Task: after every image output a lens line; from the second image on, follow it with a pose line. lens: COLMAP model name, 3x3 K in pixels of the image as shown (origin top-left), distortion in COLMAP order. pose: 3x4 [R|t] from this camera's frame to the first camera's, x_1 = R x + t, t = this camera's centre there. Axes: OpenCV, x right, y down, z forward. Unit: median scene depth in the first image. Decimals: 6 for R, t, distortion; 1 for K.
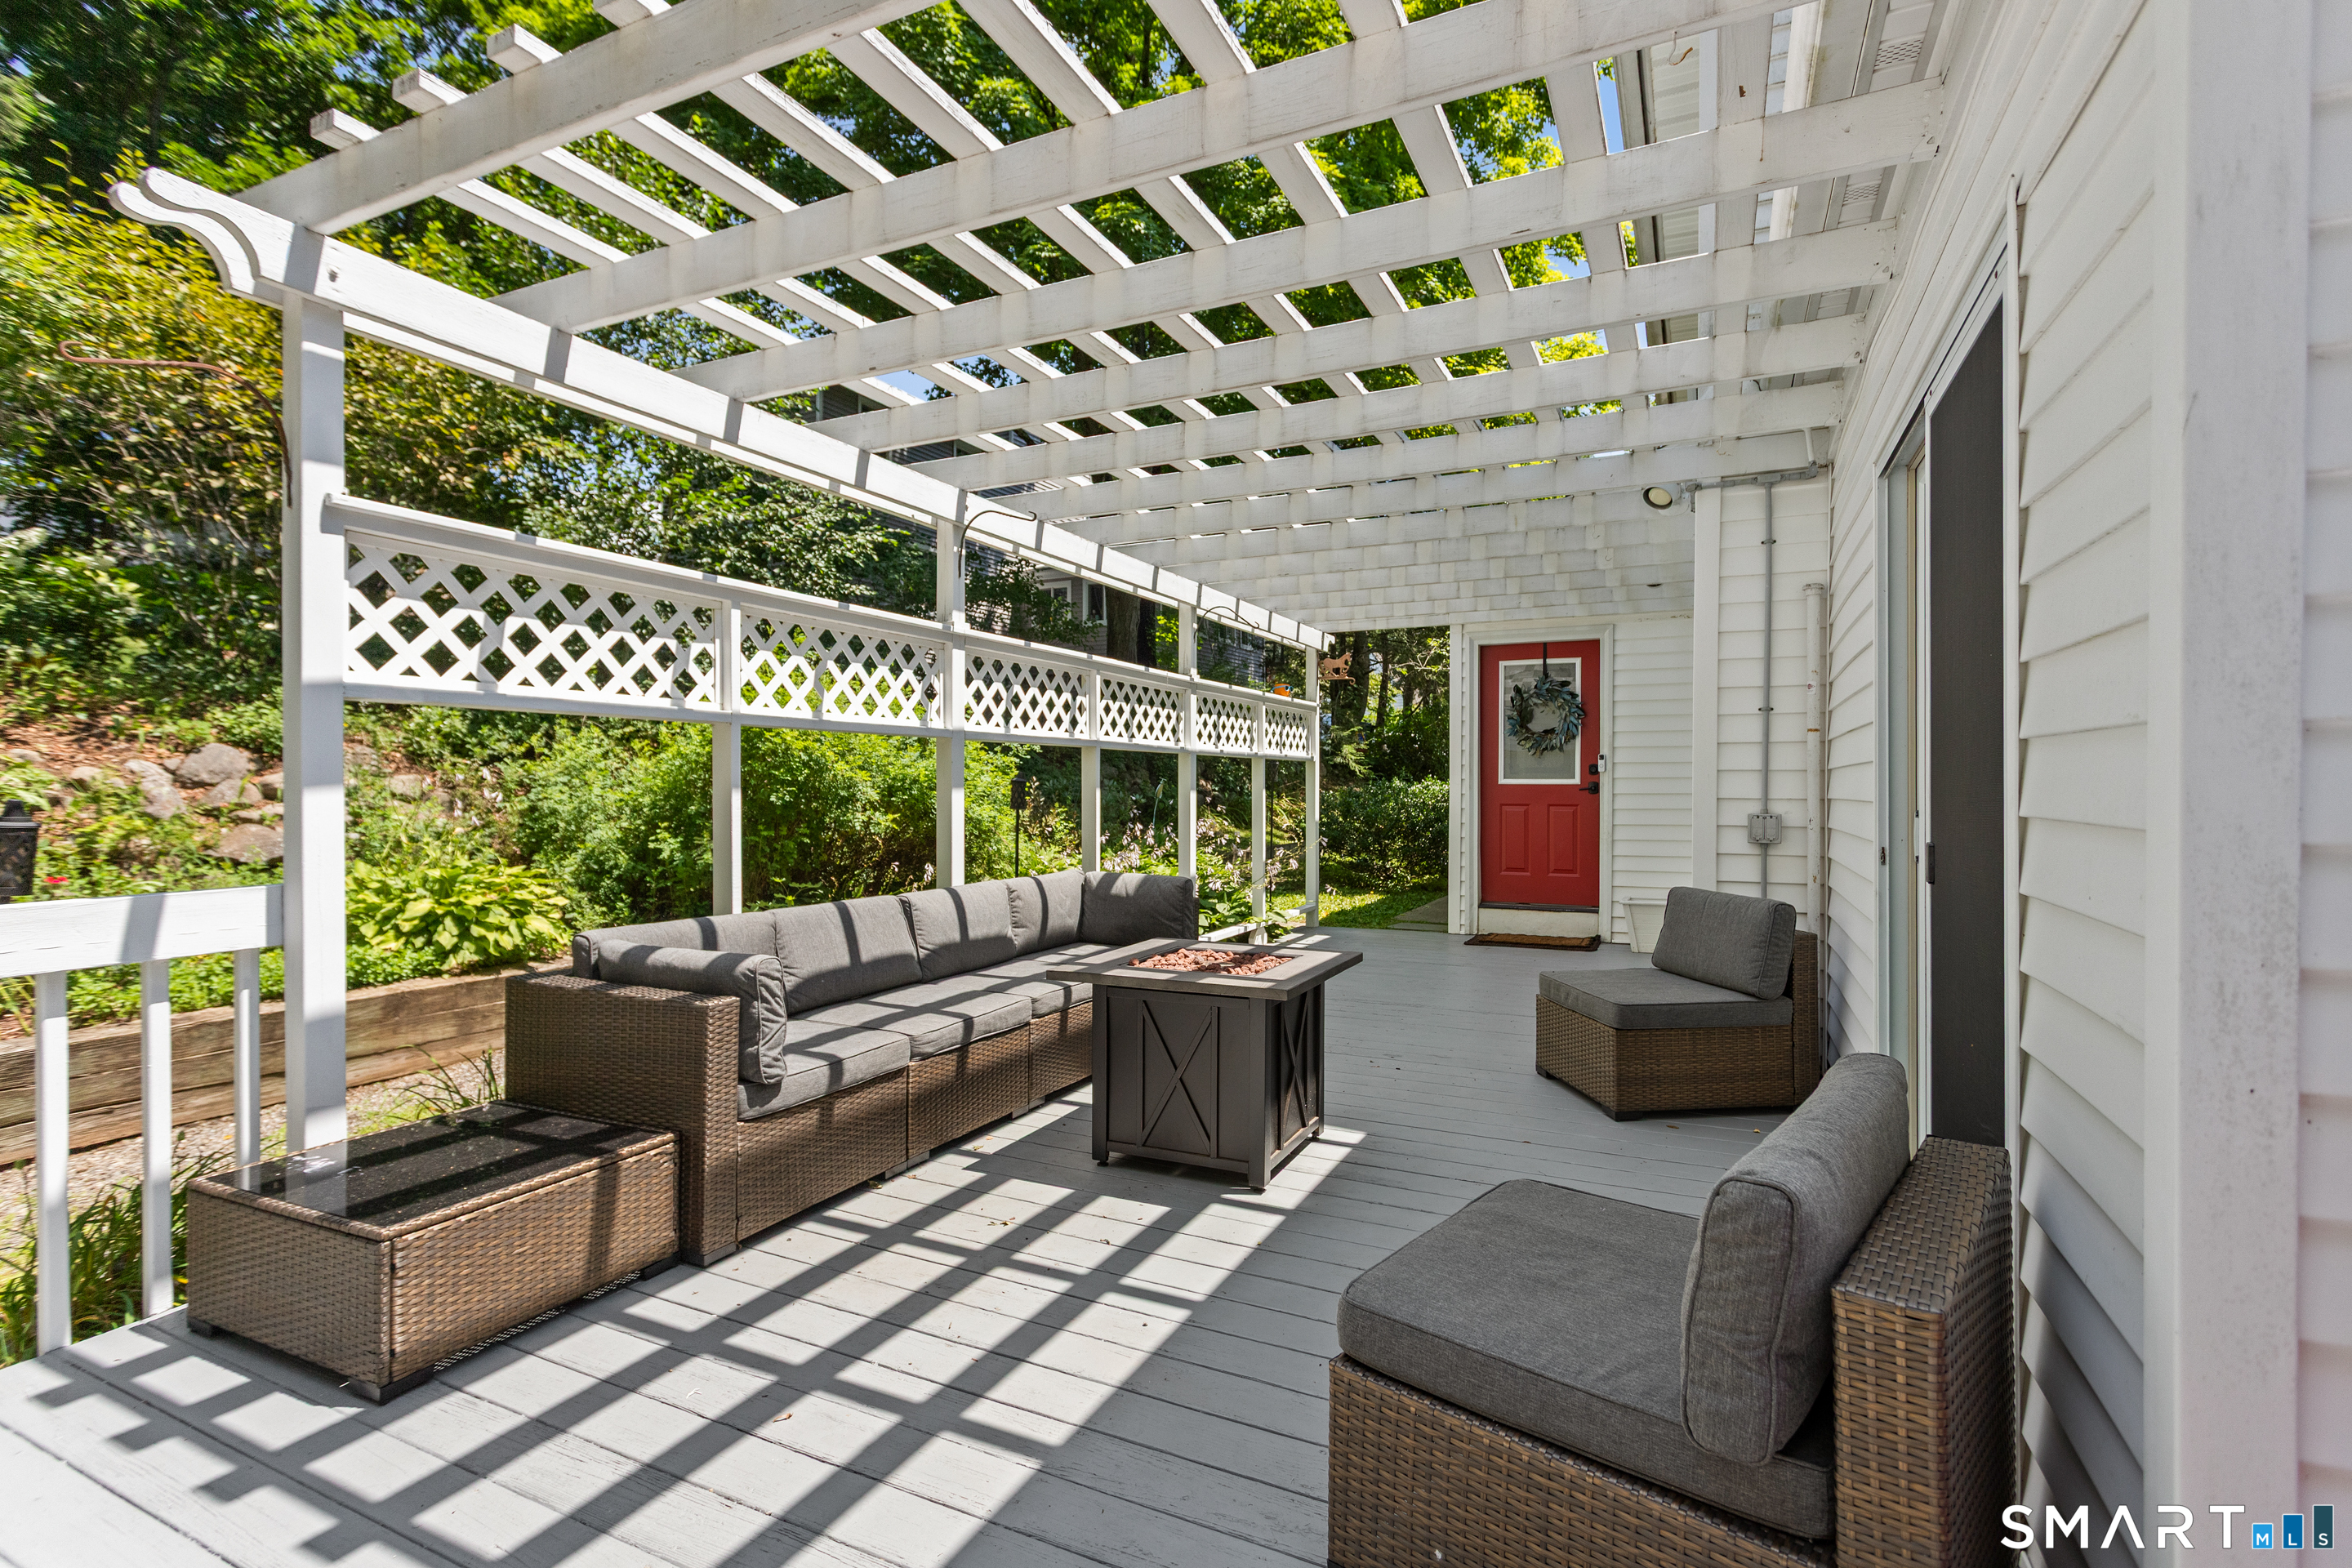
lens RADIAL K [[1095.9, 0, 1179.3], [0, 1095.9, 789.5], [0, 0, 1]] dist [0.000192, 0.000400]
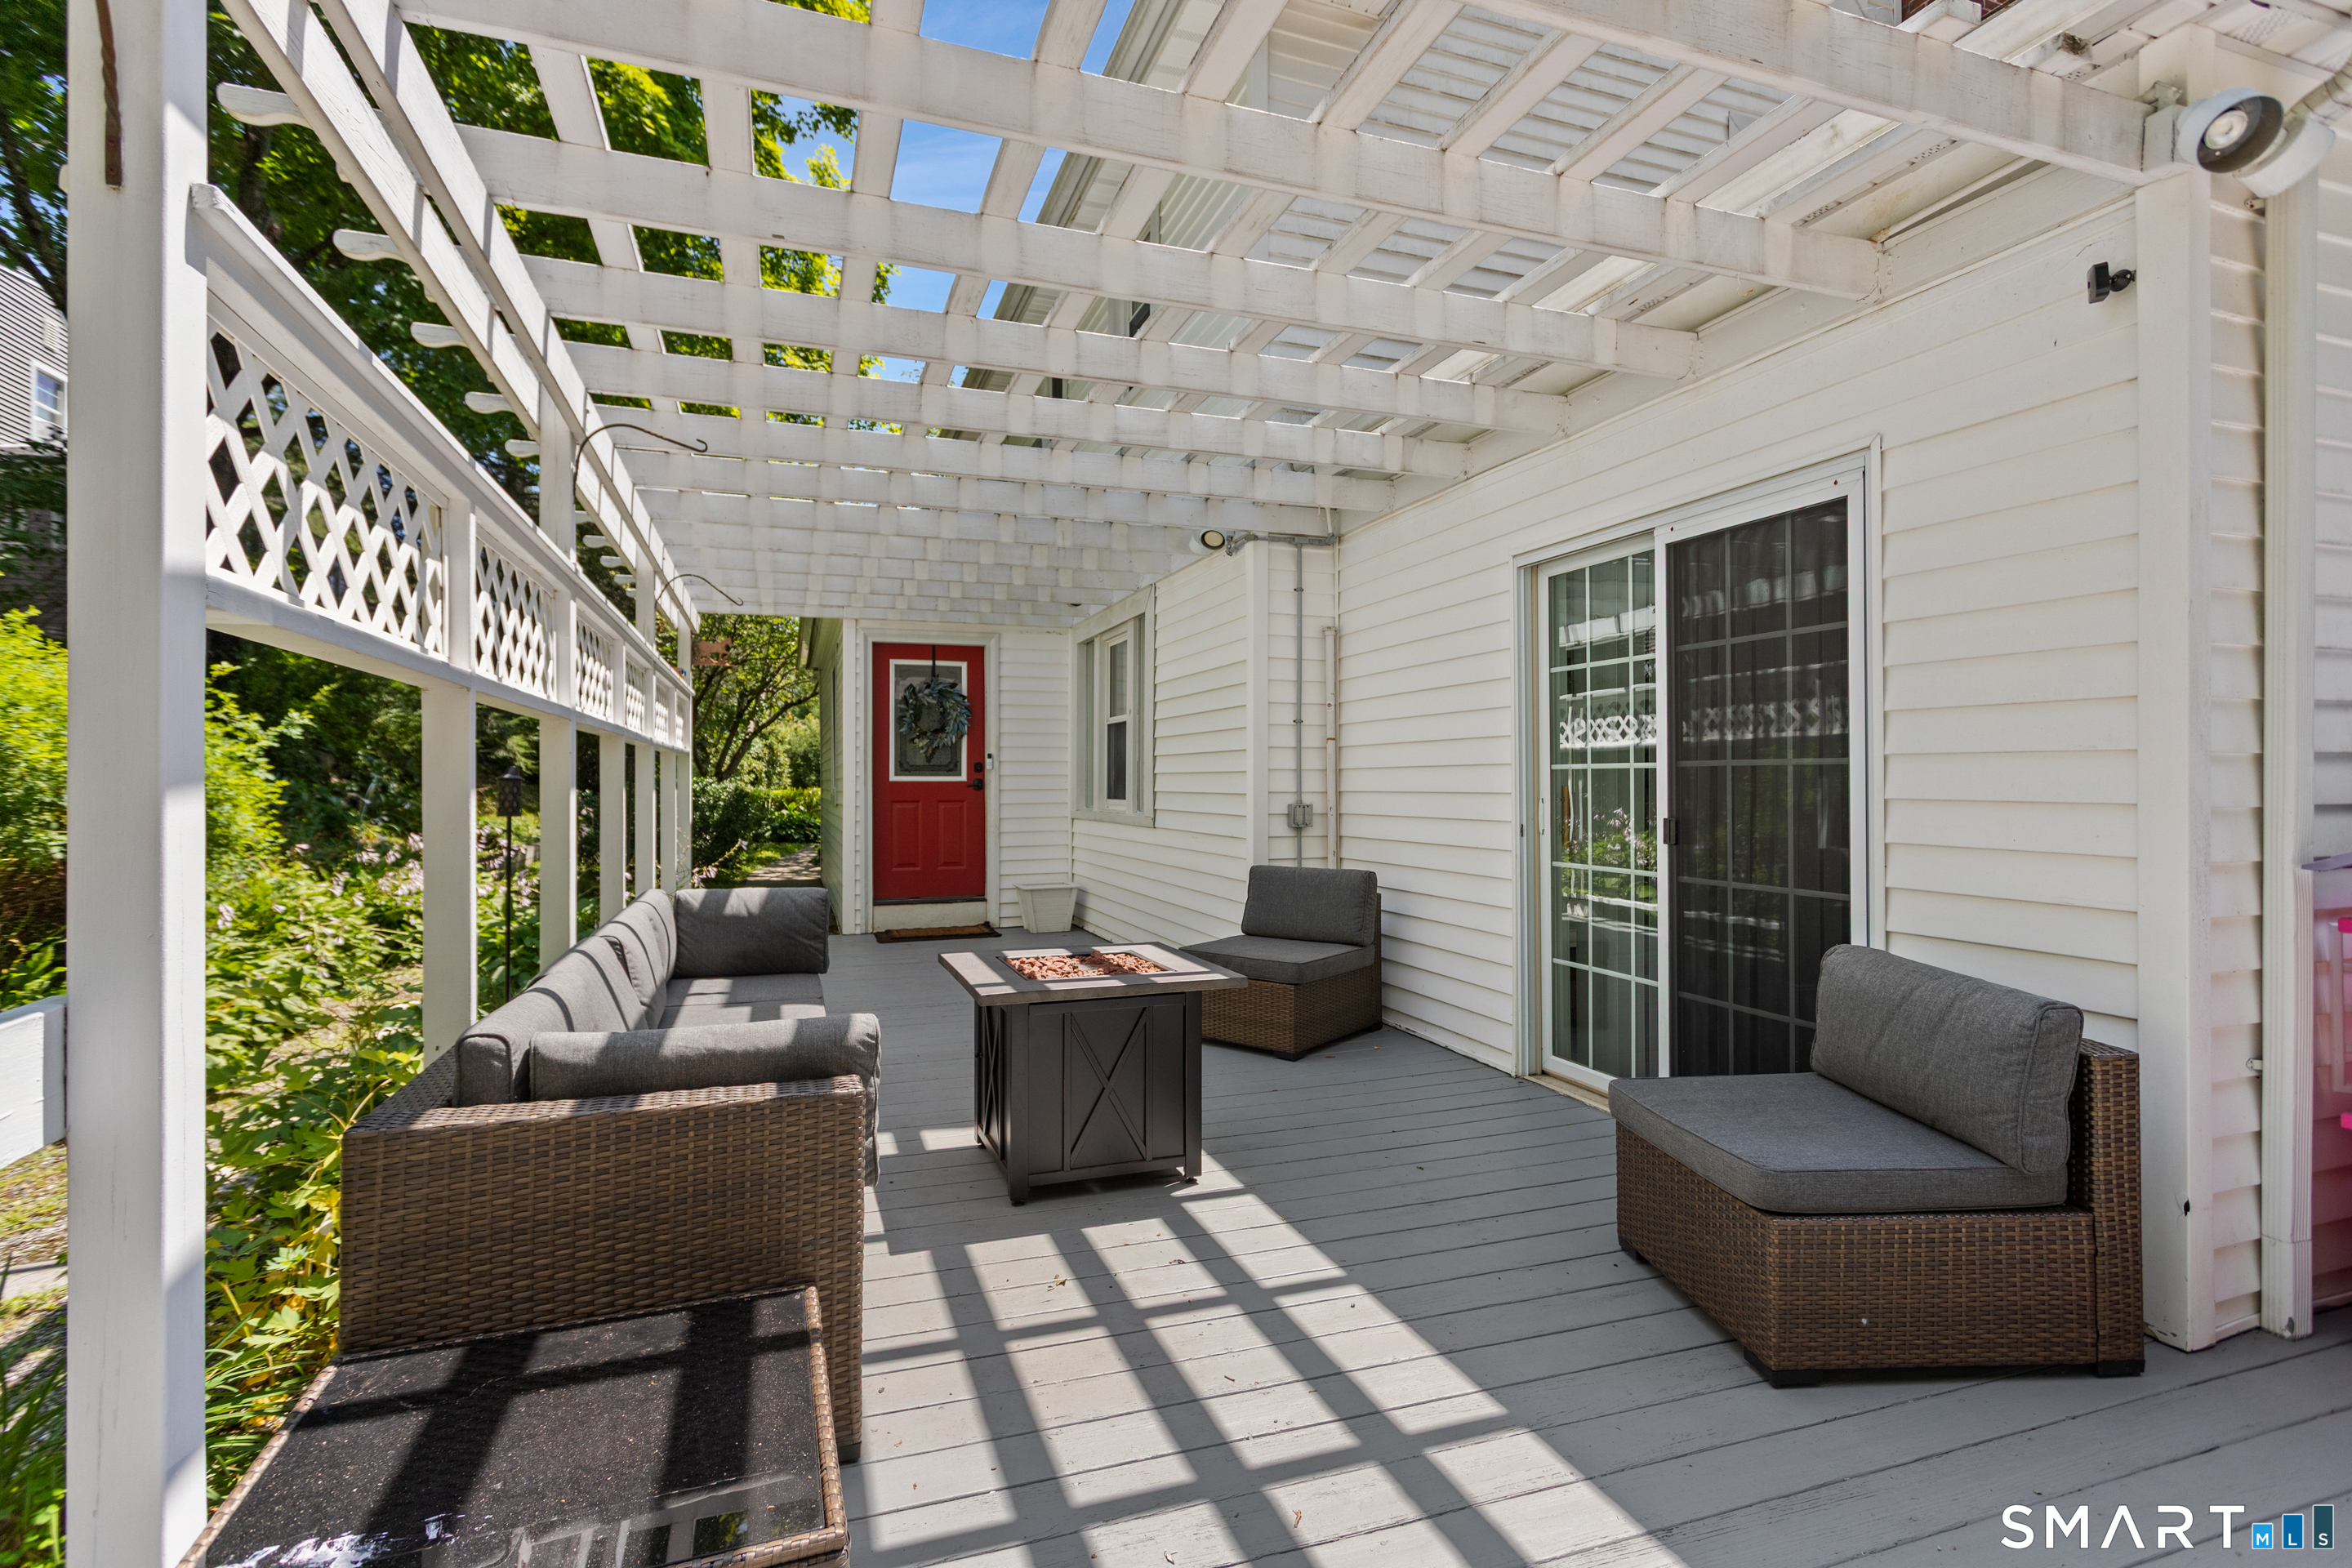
lens RADIAL K [[1095.9, 0, 1168.6], [0, 1095.9, 778.0], [0, 0, 1]] dist [0.000192, 0.000400]
pose [[0.710814, 0.000159, 0.703380, -0.664056], [0.005241, 0.999971, -0.005523, -0.002100], [-0.703361, 0.007613, 0.710792, 0.292746]]
